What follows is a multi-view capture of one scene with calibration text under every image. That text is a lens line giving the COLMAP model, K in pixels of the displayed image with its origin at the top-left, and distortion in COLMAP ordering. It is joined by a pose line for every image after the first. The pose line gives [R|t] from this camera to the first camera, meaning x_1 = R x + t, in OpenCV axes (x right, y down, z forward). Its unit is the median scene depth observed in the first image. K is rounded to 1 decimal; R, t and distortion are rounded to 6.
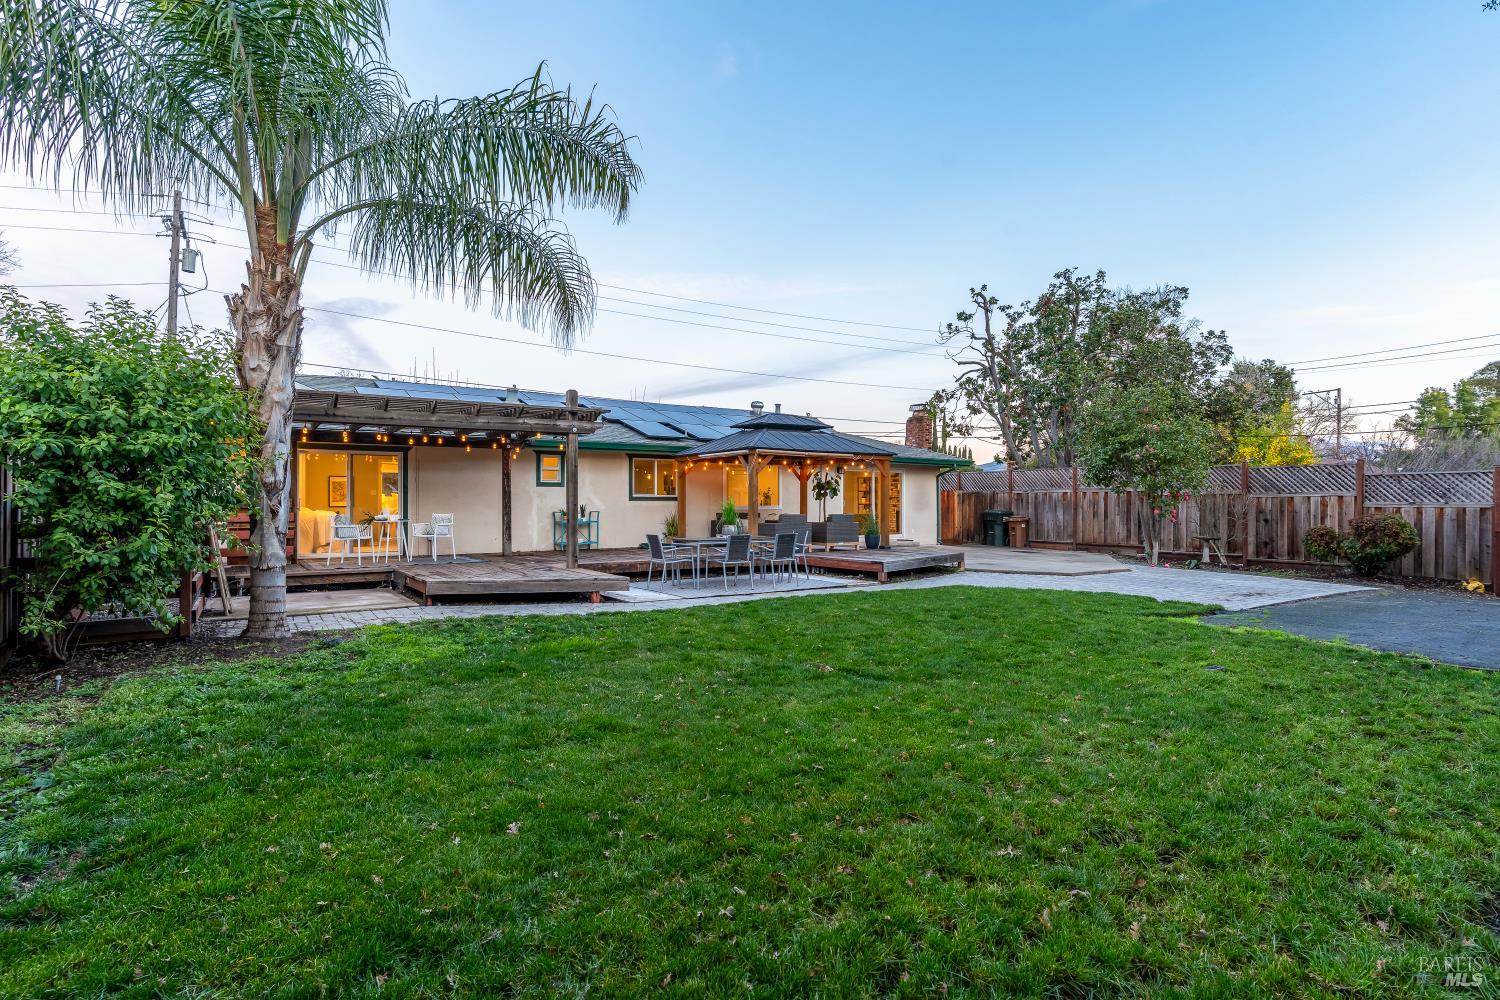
lens RADIAL K [[719.6, 0, 742.1], [0, 719.6, 525.0], [0, 0, 1]] dist [-0.015233, -0.000040]
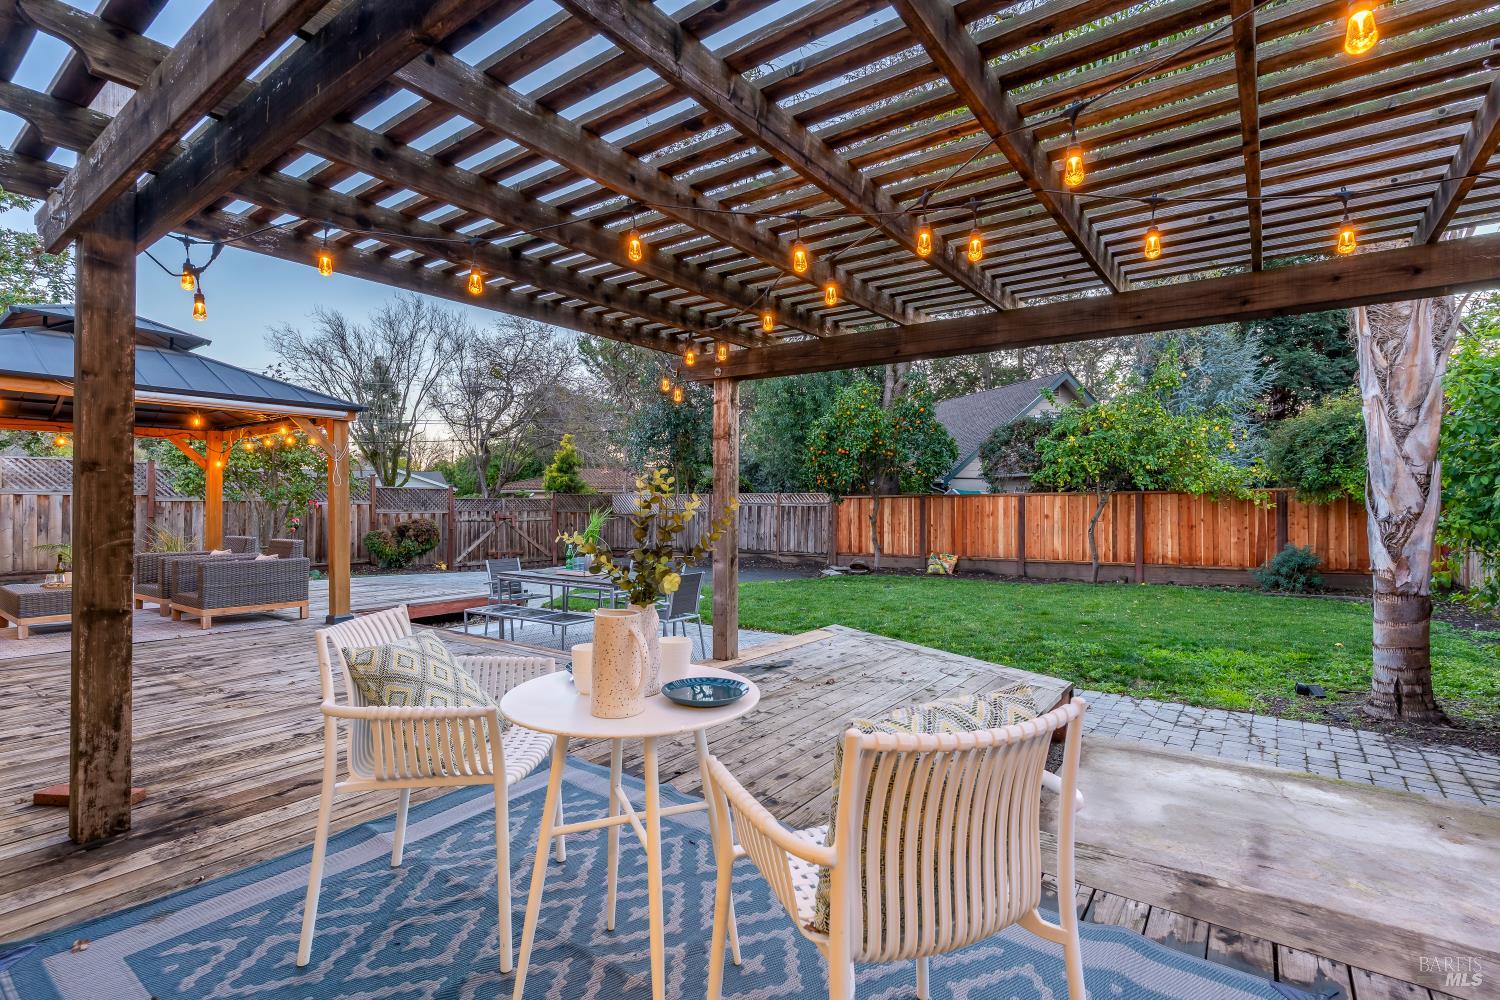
lens RADIAL K [[710.5, 0, 751.2], [0, 710.5, 499.8], [0, 0, 1]] dist [0.000977, 0.001357]
pose [[-0.347145, 0.008275, 0.937775, -0.377974], [0.025985, 0.999662, 0.000798, -0.024555], [-0.937451, 0.024645, -0.347243, 0.607121]]
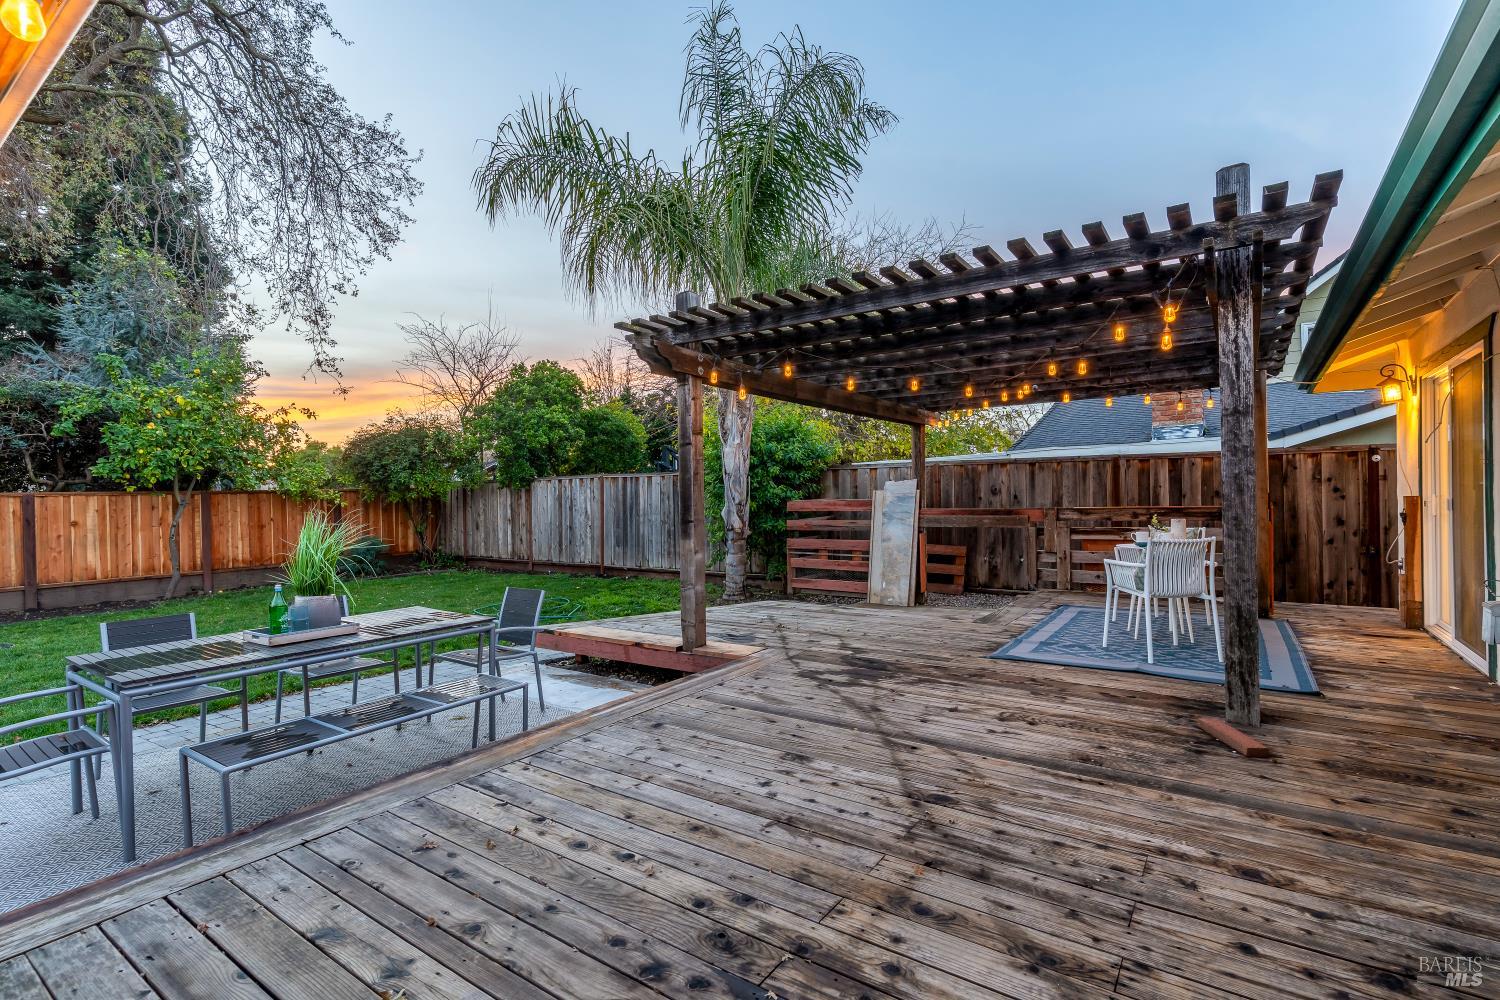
lens RADIAL K [[710.5, 0, 748.8], [0, 710.5, 500.8], [0, 0, 1]] dist [0.000977, 0.001357]
pose [[-0.926094, 0.020512, -0.376735, -0.044881], [0.008921, 0.999432, 0.032486, -0.030334], [0.377187, 0.026724, -0.925751, 0.786355]]
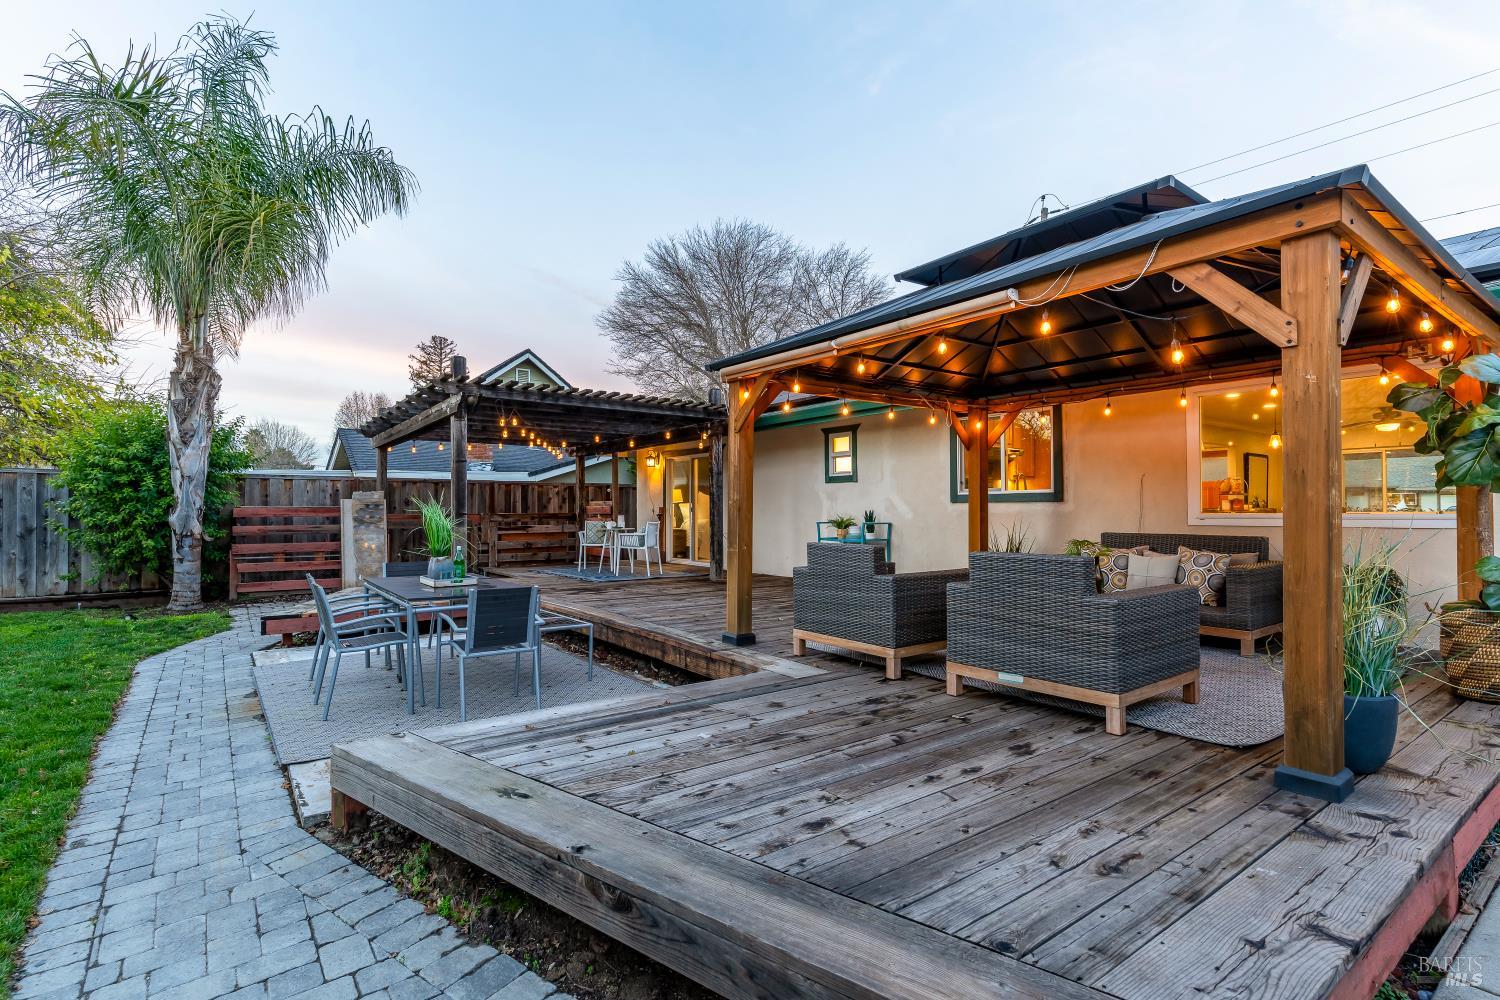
lens RADIAL K [[710.5, 0, 750.3], [0, 710.5, 502.8], [0, 0, 1]] dist [0.000977, 0.001357]
pose [[0.068966, -0.008375, -0.997584, 0.272906], [-0.023574, 0.999672, -0.010022, -0.020171], [0.997340, 0.024209, 0.068746, 0.660545]]
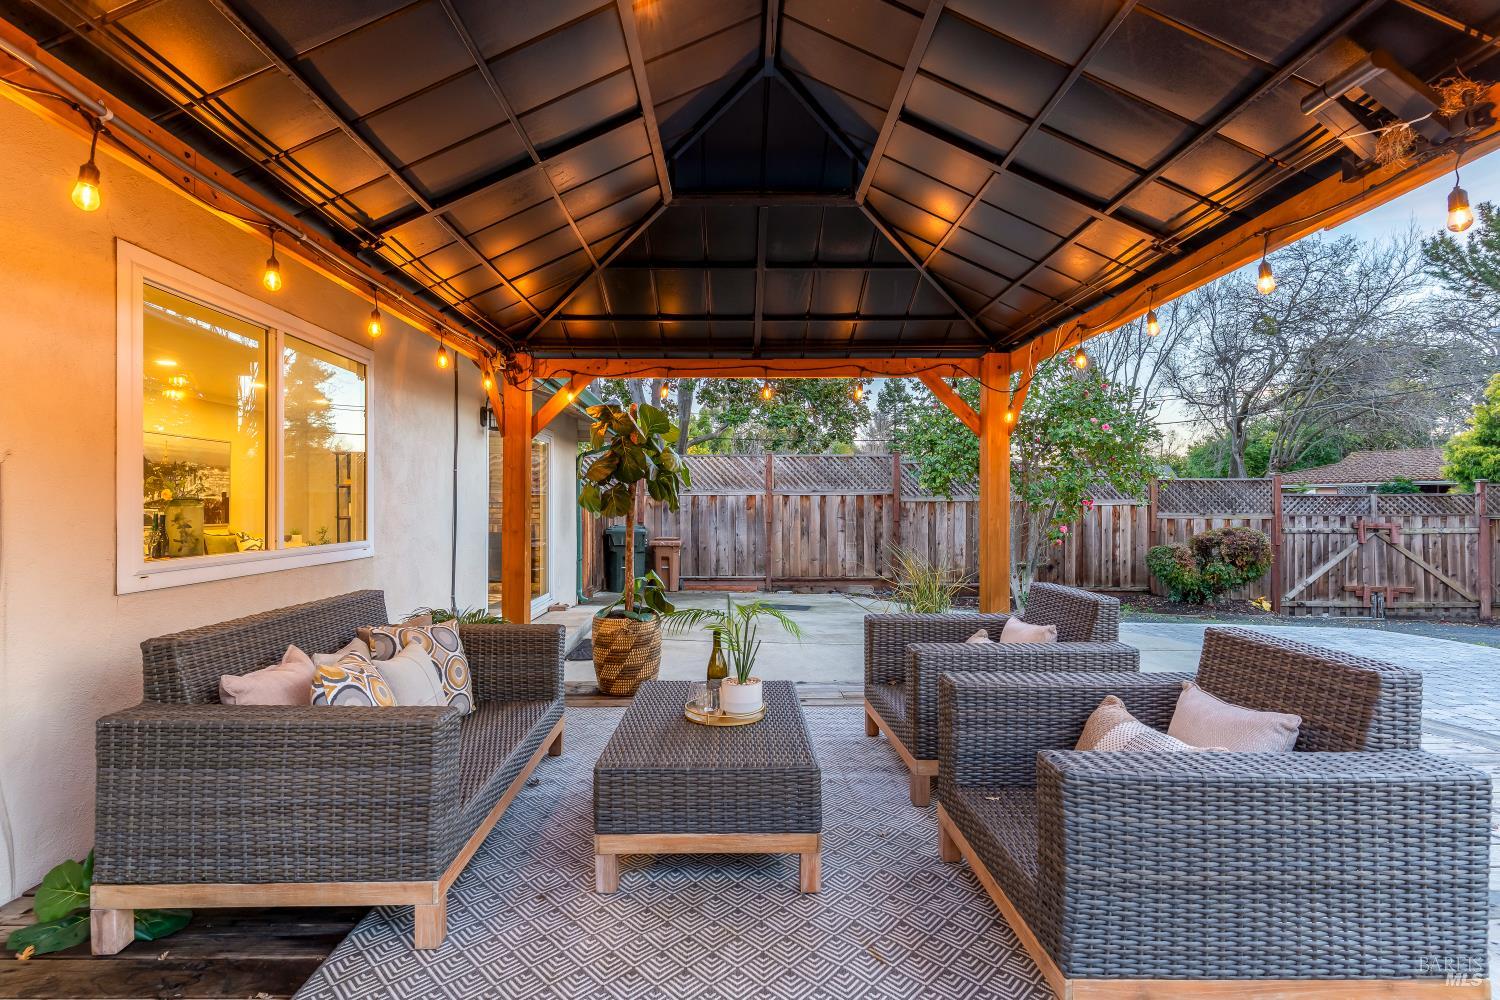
lens RADIAL K [[710.5, 0, 739.8], [0, 710.5, 503.0], [0, 0, 1]] dist [0.000977, 0.001357]
pose [[0.534911, 0.003866, 0.844900, -0.065182], [0.024217, 0.999509, -0.019905, -0.028766], [-0.844562, 0.031108, 0.534554, 0.718805]]
